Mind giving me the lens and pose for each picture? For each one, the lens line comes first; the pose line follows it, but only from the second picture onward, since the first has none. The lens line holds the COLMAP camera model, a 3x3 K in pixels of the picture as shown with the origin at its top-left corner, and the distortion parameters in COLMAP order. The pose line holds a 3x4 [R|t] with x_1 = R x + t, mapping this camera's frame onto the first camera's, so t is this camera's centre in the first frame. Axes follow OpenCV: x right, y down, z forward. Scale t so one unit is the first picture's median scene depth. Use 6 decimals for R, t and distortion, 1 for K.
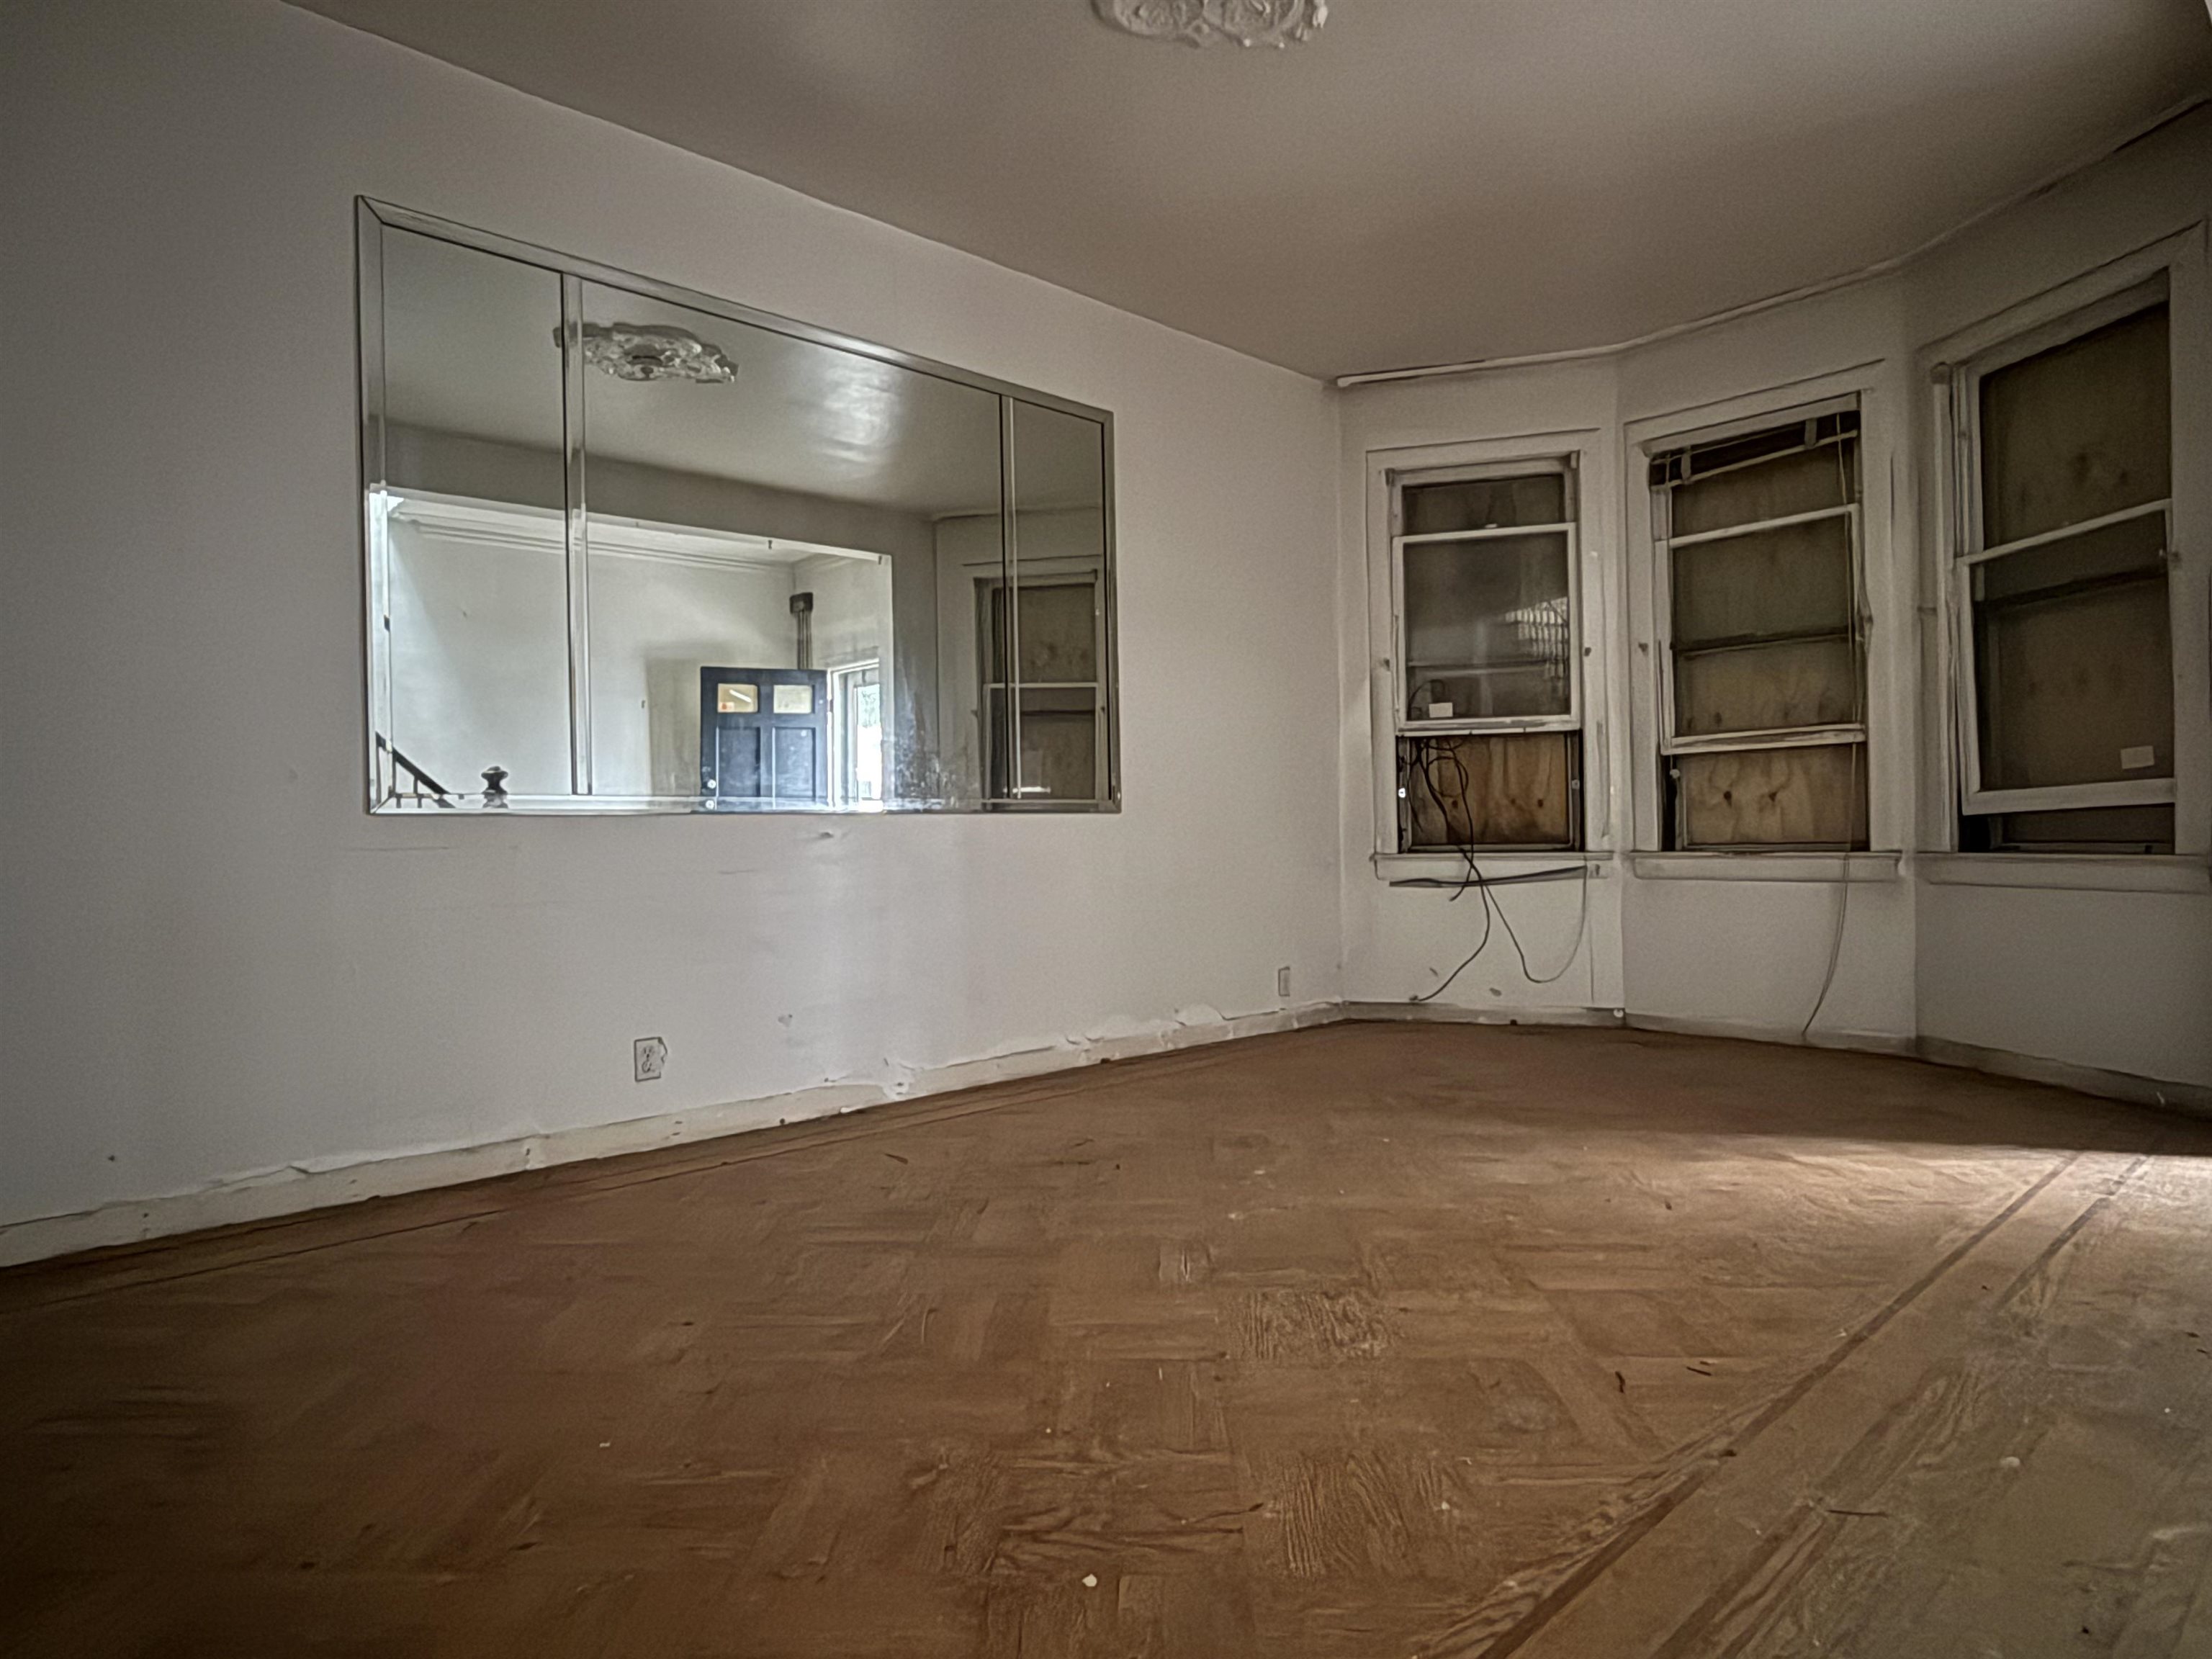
lens RADIAL K [[1300.7, 0, 1103.0], [0, 1300.7, 804.8], [0, 0, 1]] dist [-0.001308, -0.000469]
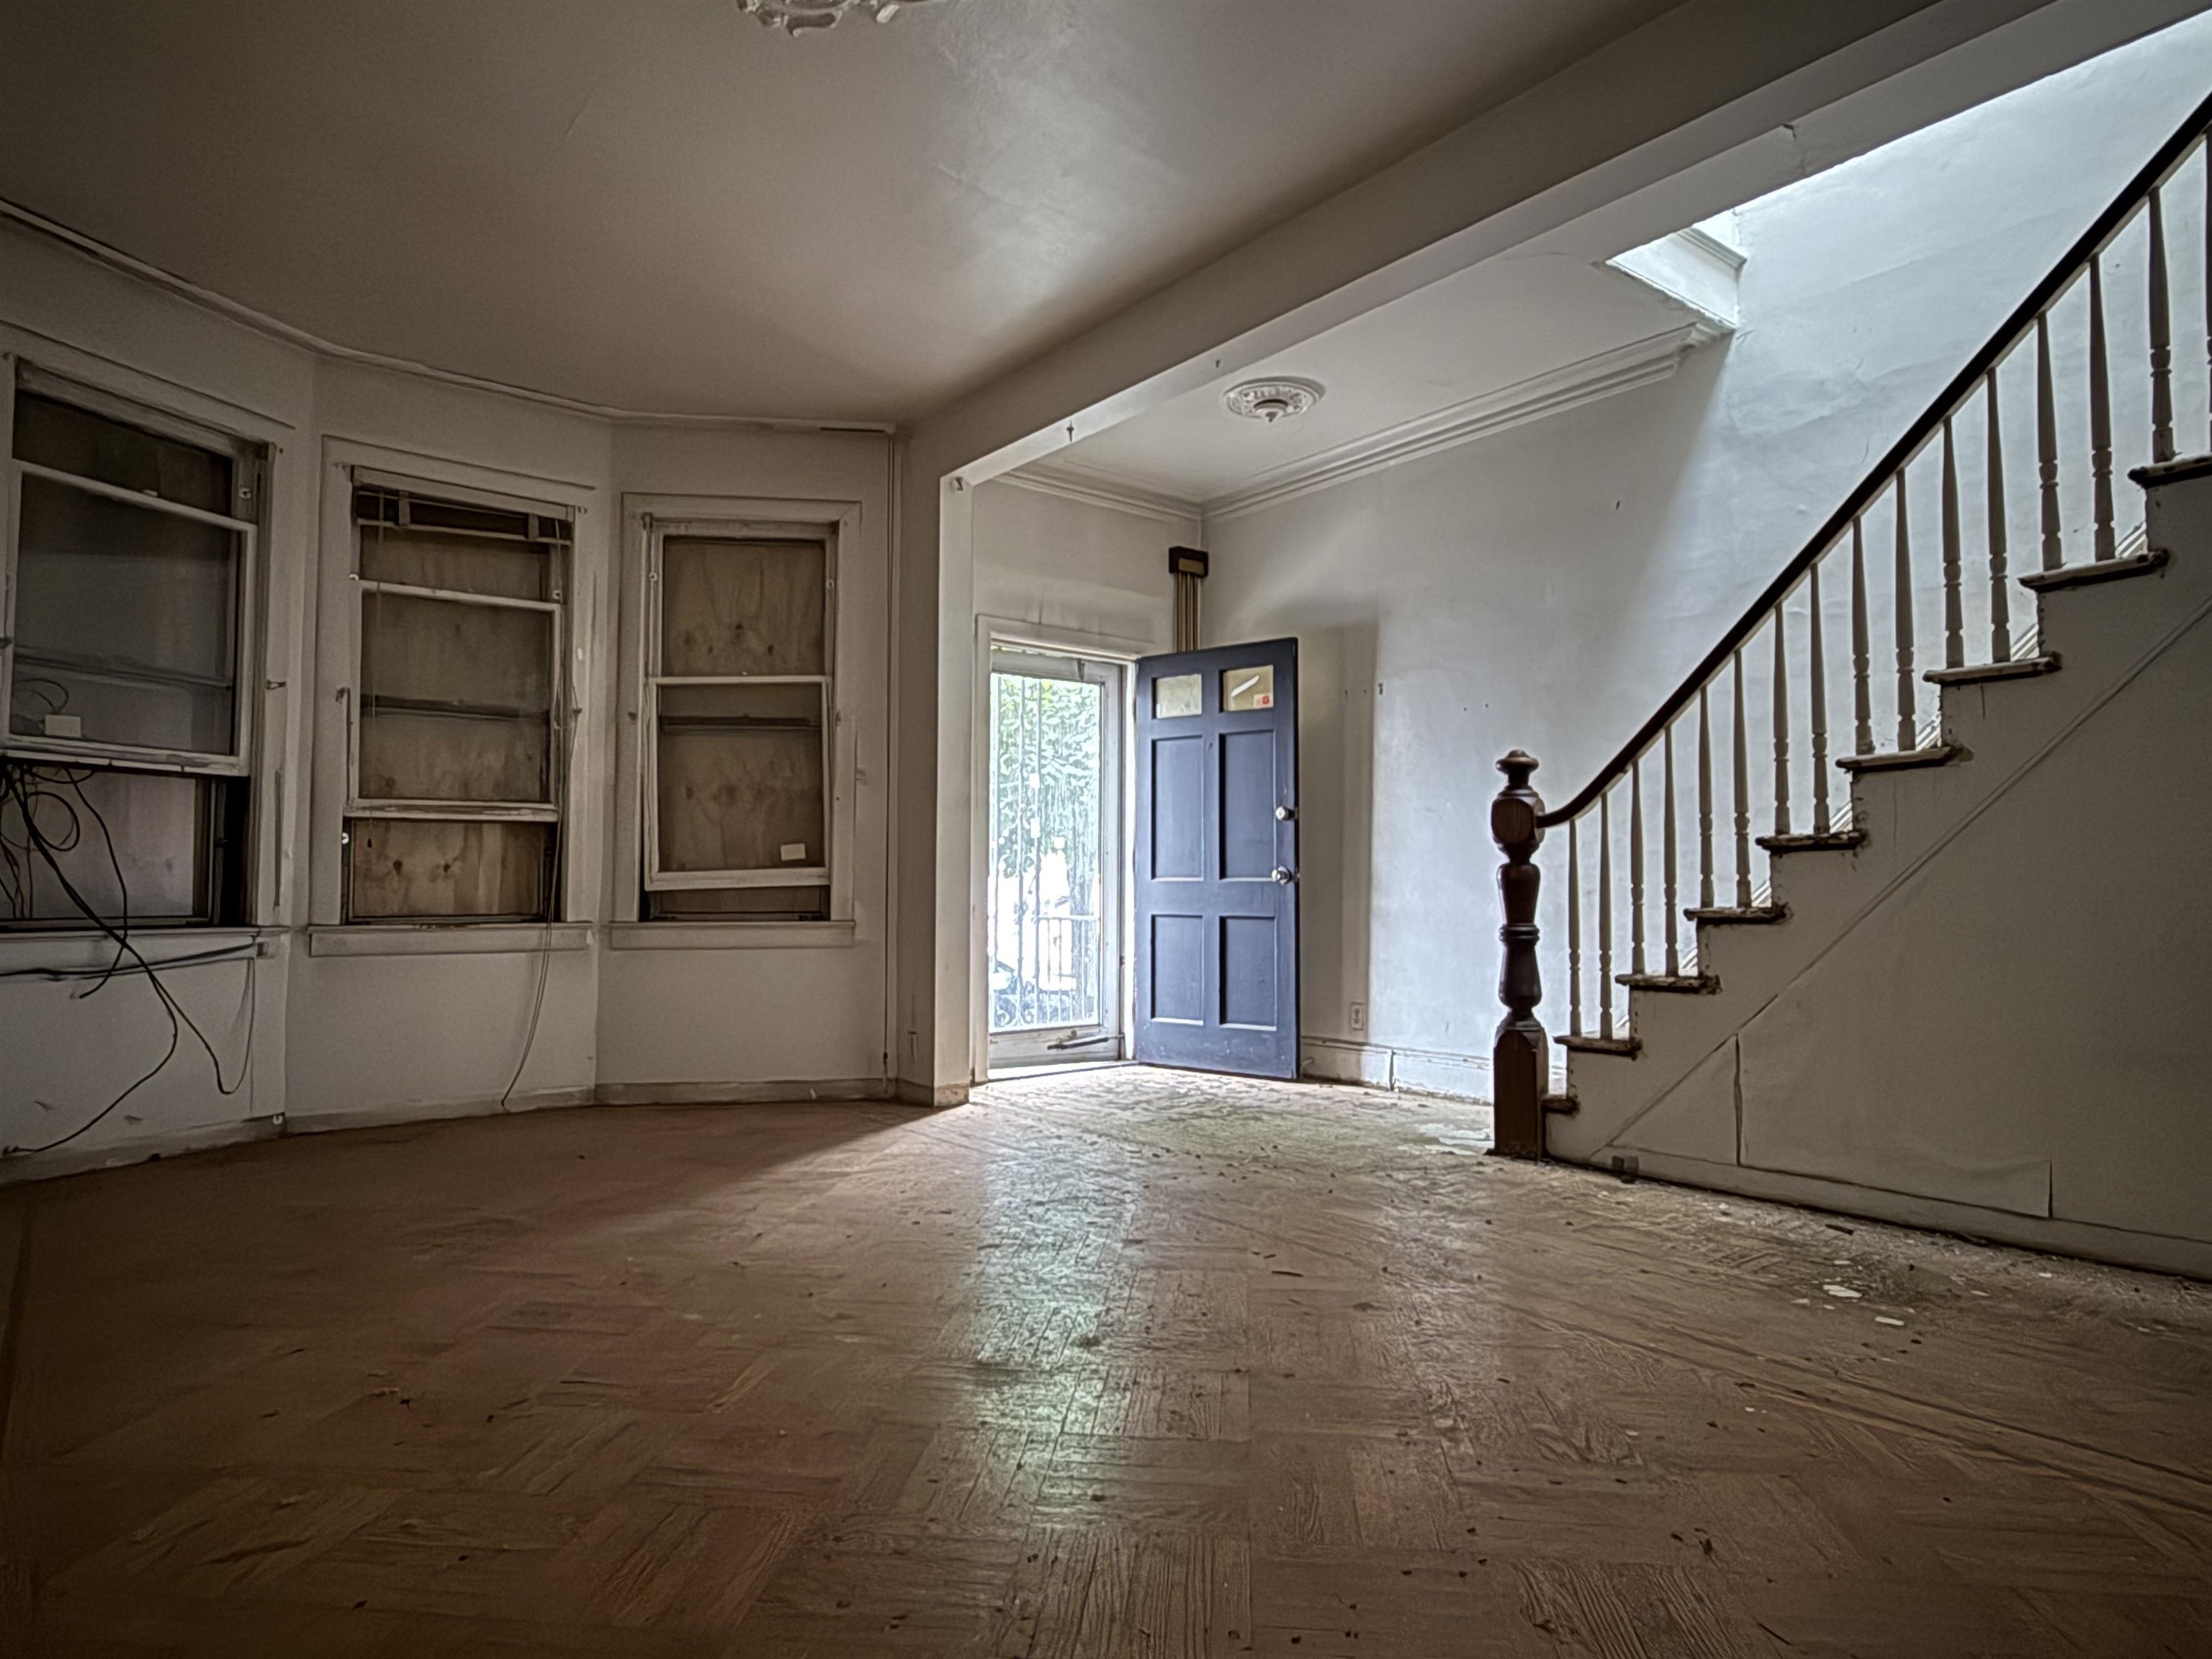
lens RADIAL K [[1258.8, 0, 1106.0], [0, 1258.8, 829.5], [0, 0, 1]] dist [-0.000584, -0.000107]
pose [[0.066934, 0.070842, 0.995239, -0.427494], [-0.019891, 0.997373, -0.069656, 0.021800], [-0.997559, -0.015134, 0.068167, 0.458661]]
